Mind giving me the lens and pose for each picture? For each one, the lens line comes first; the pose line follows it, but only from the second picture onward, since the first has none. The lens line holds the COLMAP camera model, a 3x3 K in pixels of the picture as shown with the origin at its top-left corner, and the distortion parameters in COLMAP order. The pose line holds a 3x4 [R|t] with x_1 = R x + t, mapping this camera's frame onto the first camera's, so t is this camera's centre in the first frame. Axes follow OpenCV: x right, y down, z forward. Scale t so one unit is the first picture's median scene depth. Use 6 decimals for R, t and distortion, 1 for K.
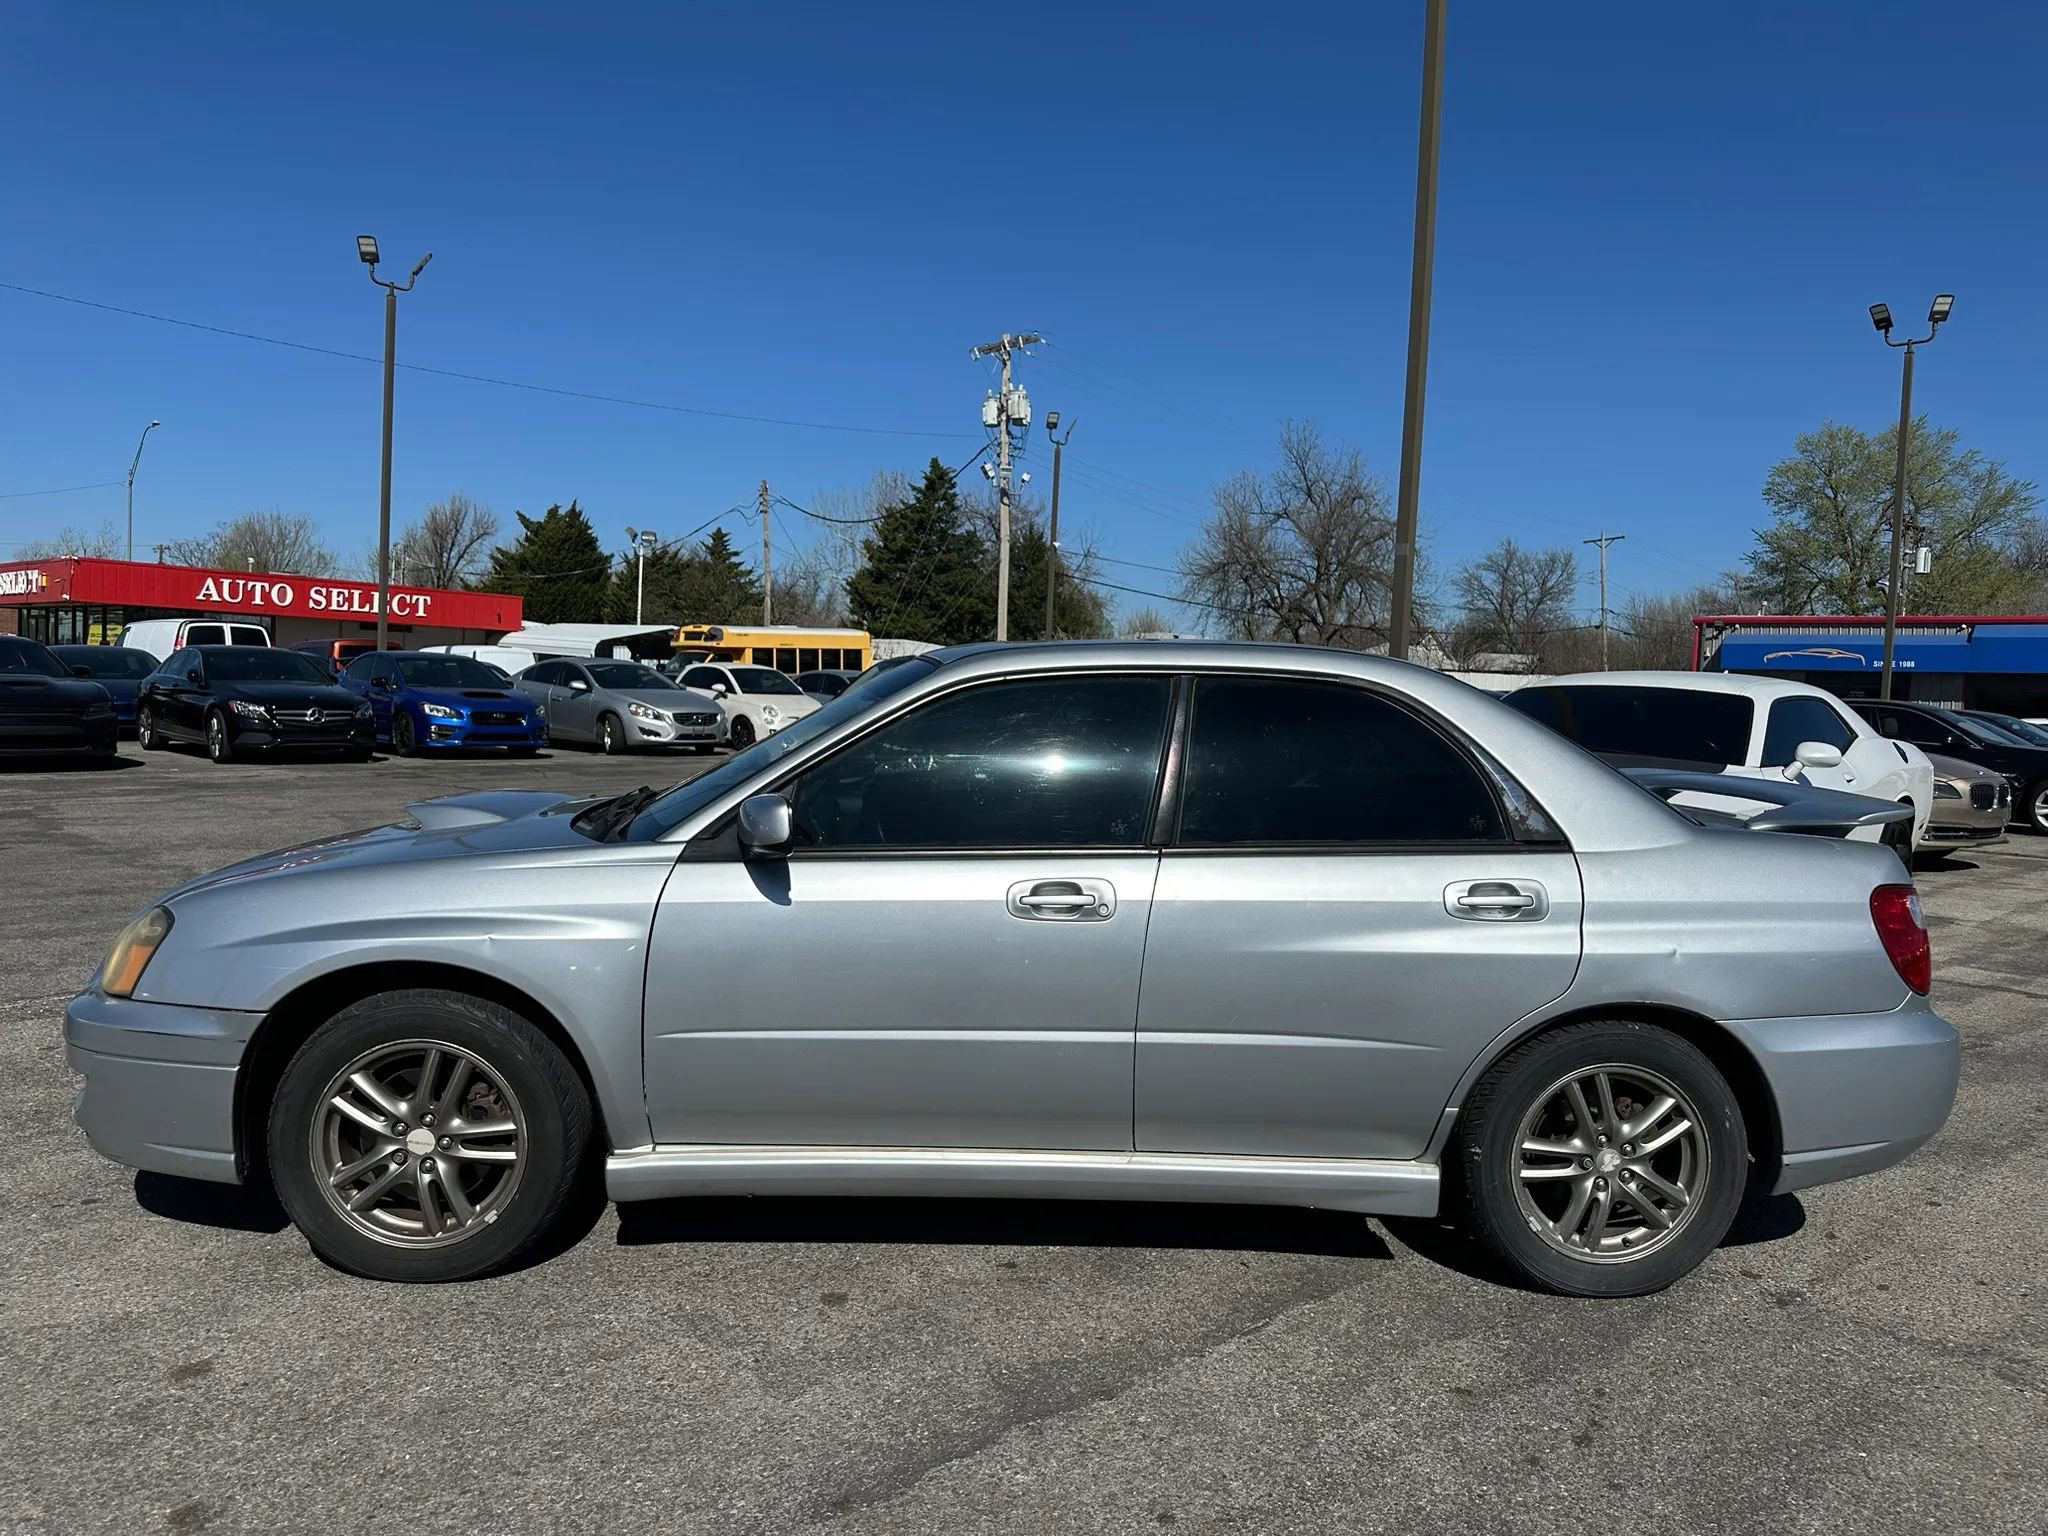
lens RADIAL K [[1473.4, 0, 1015.1], [0, 1473.4, 756.6], [0, 0, 1]] dist [0.026420, -0.036210]
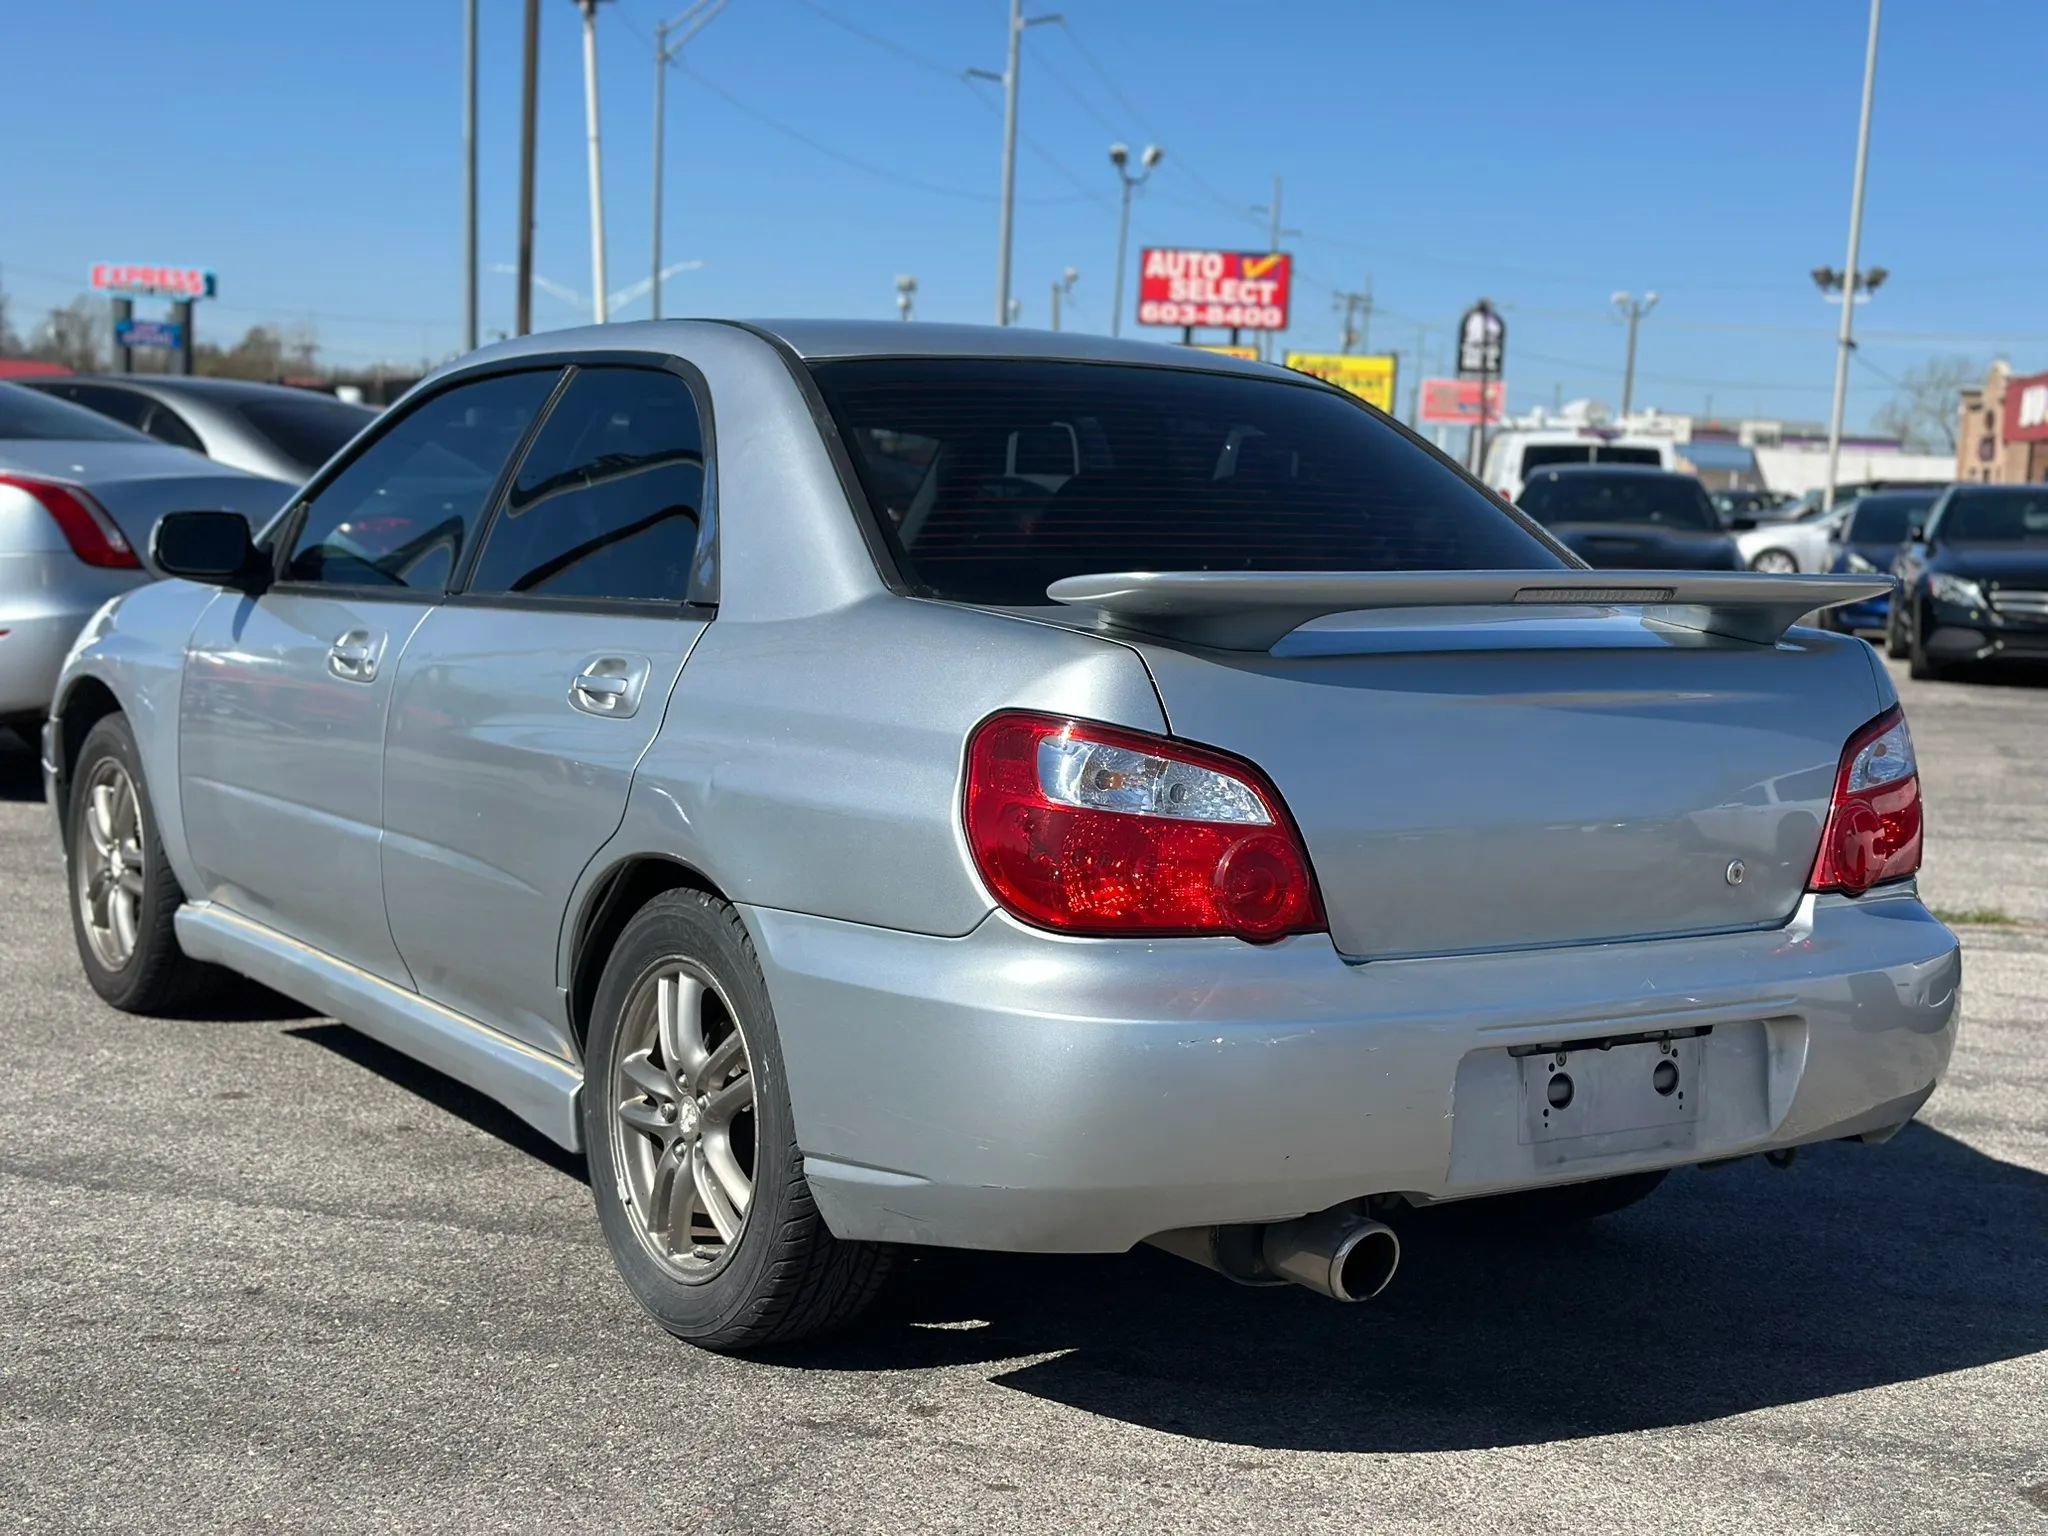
lens RADIAL K [[2908.1, 0, 1038.5], [0, 2908.1, 763.8], [0, 0, 1]] dist [0.108963, 0.000000]
pose [[0.506399, 0.072362, -0.859258, 0.599369], [-0.070275, 0.996621, 0.042513, 0.024710], [0.859431, 0.038856, 0.509773, 0.195151]]
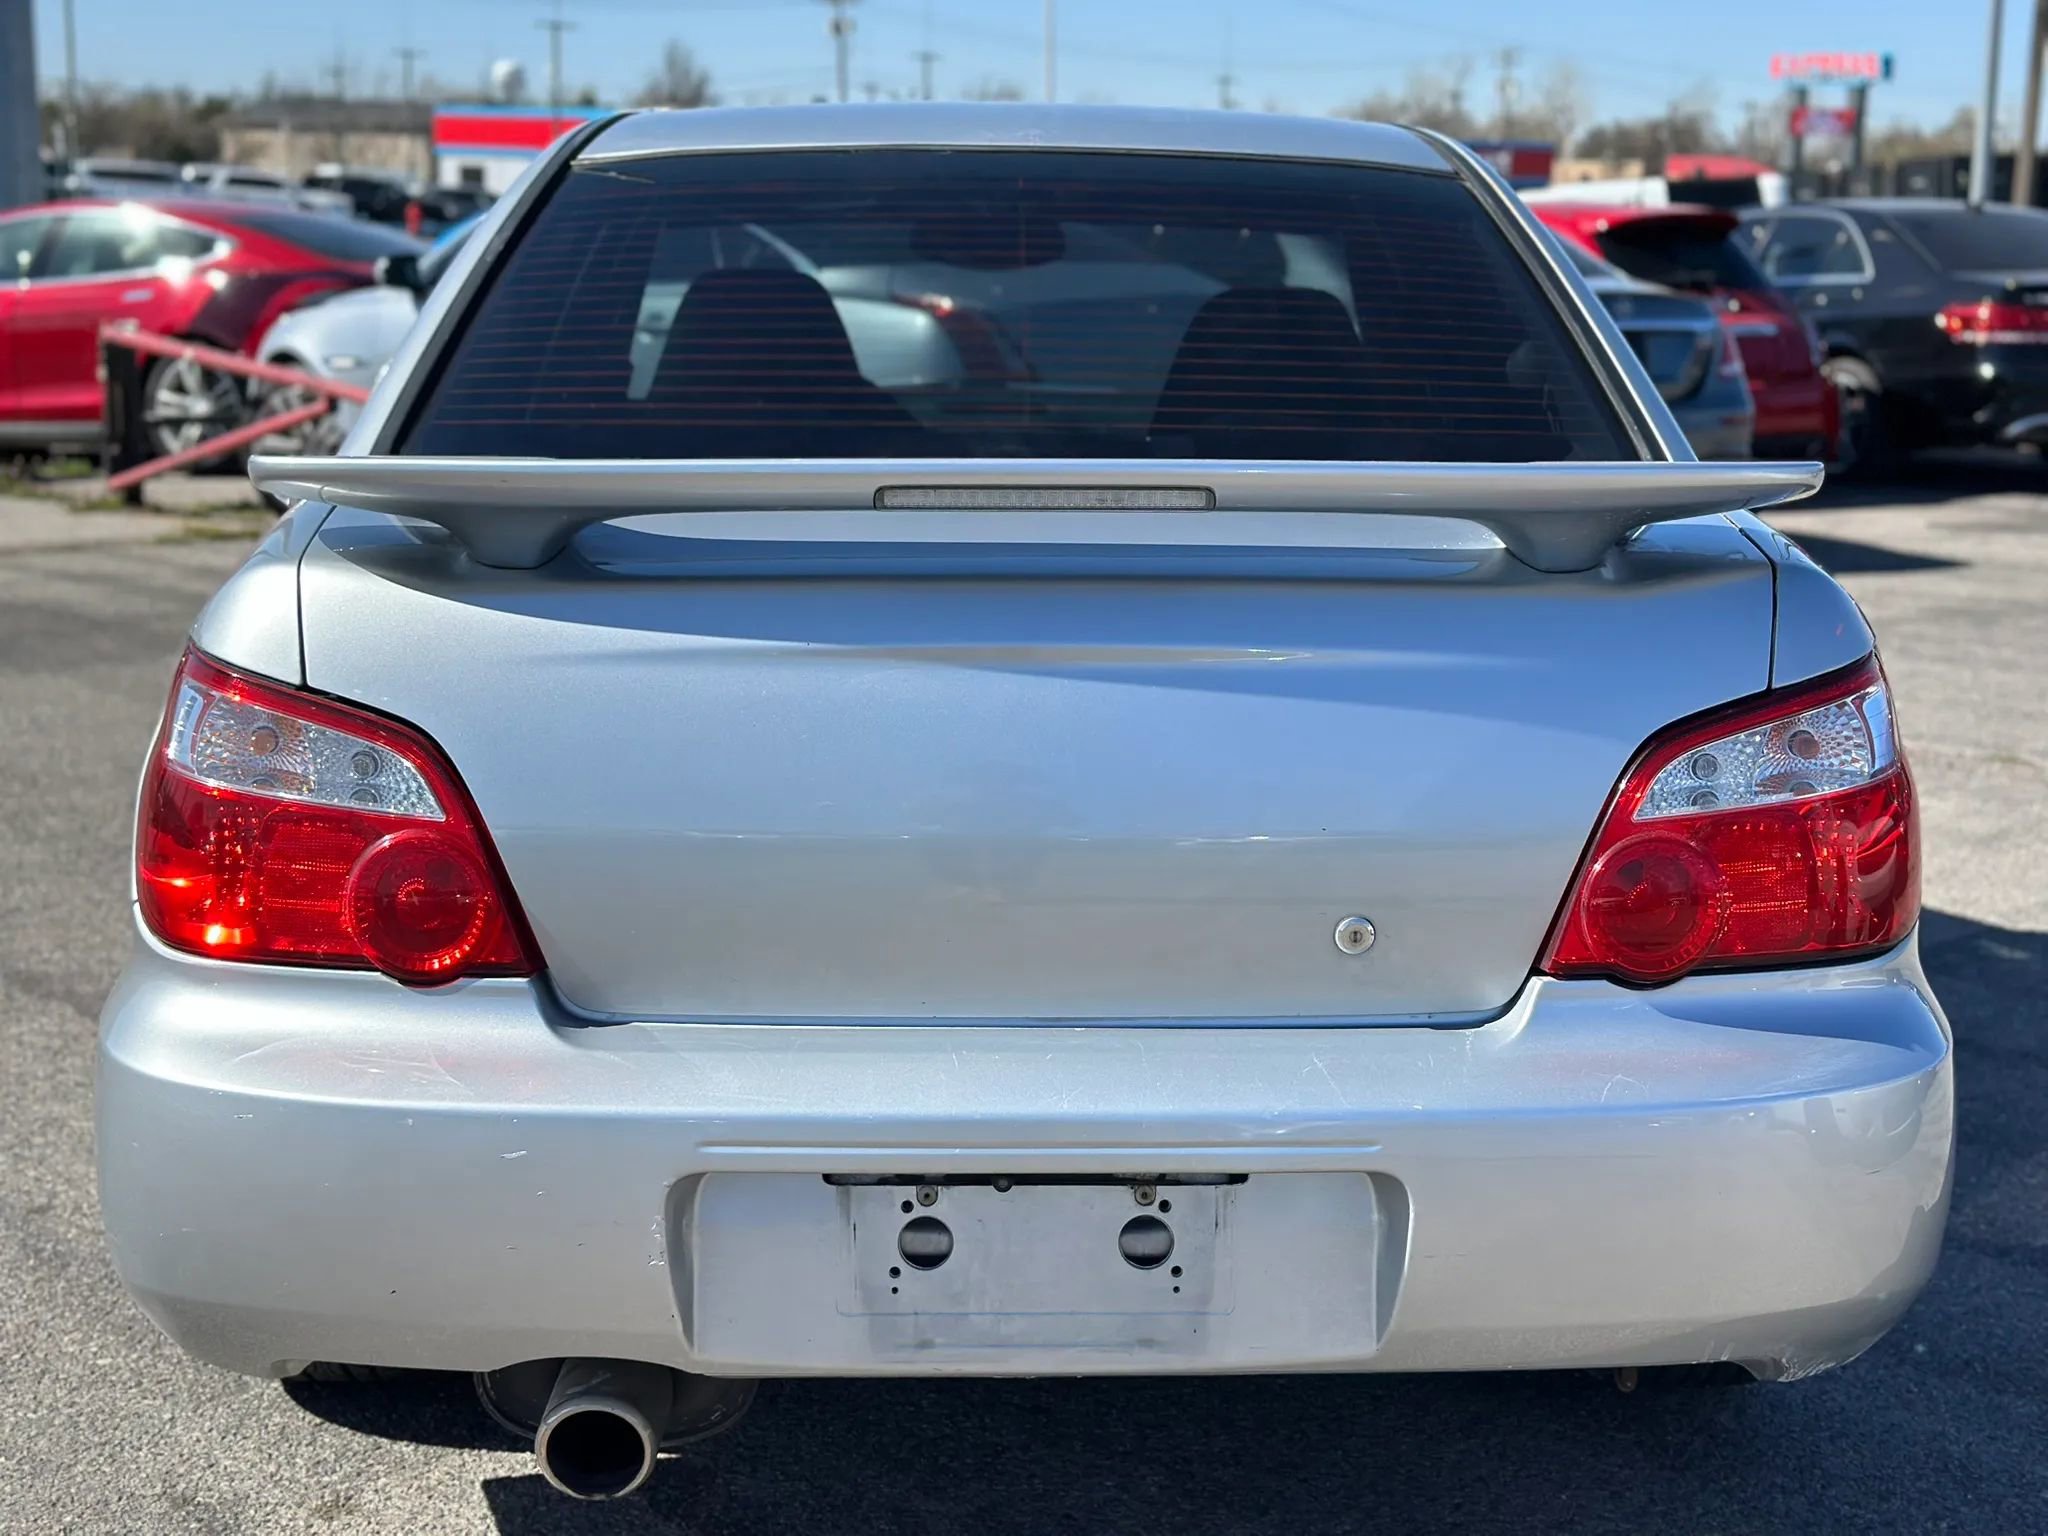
lens RADIAL K [[2908.1, 0, 1019.2], [0, 2908.1, 772.6], [0, 0, 1]] dist [0.108963, 0.000000]
pose [[-0.042204, 0.153301, -0.987278, 0.547313], [-0.069488, 0.985315, 0.155967, -0.006233], [0.996690, 0.075186, -0.030932, 0.503797]]
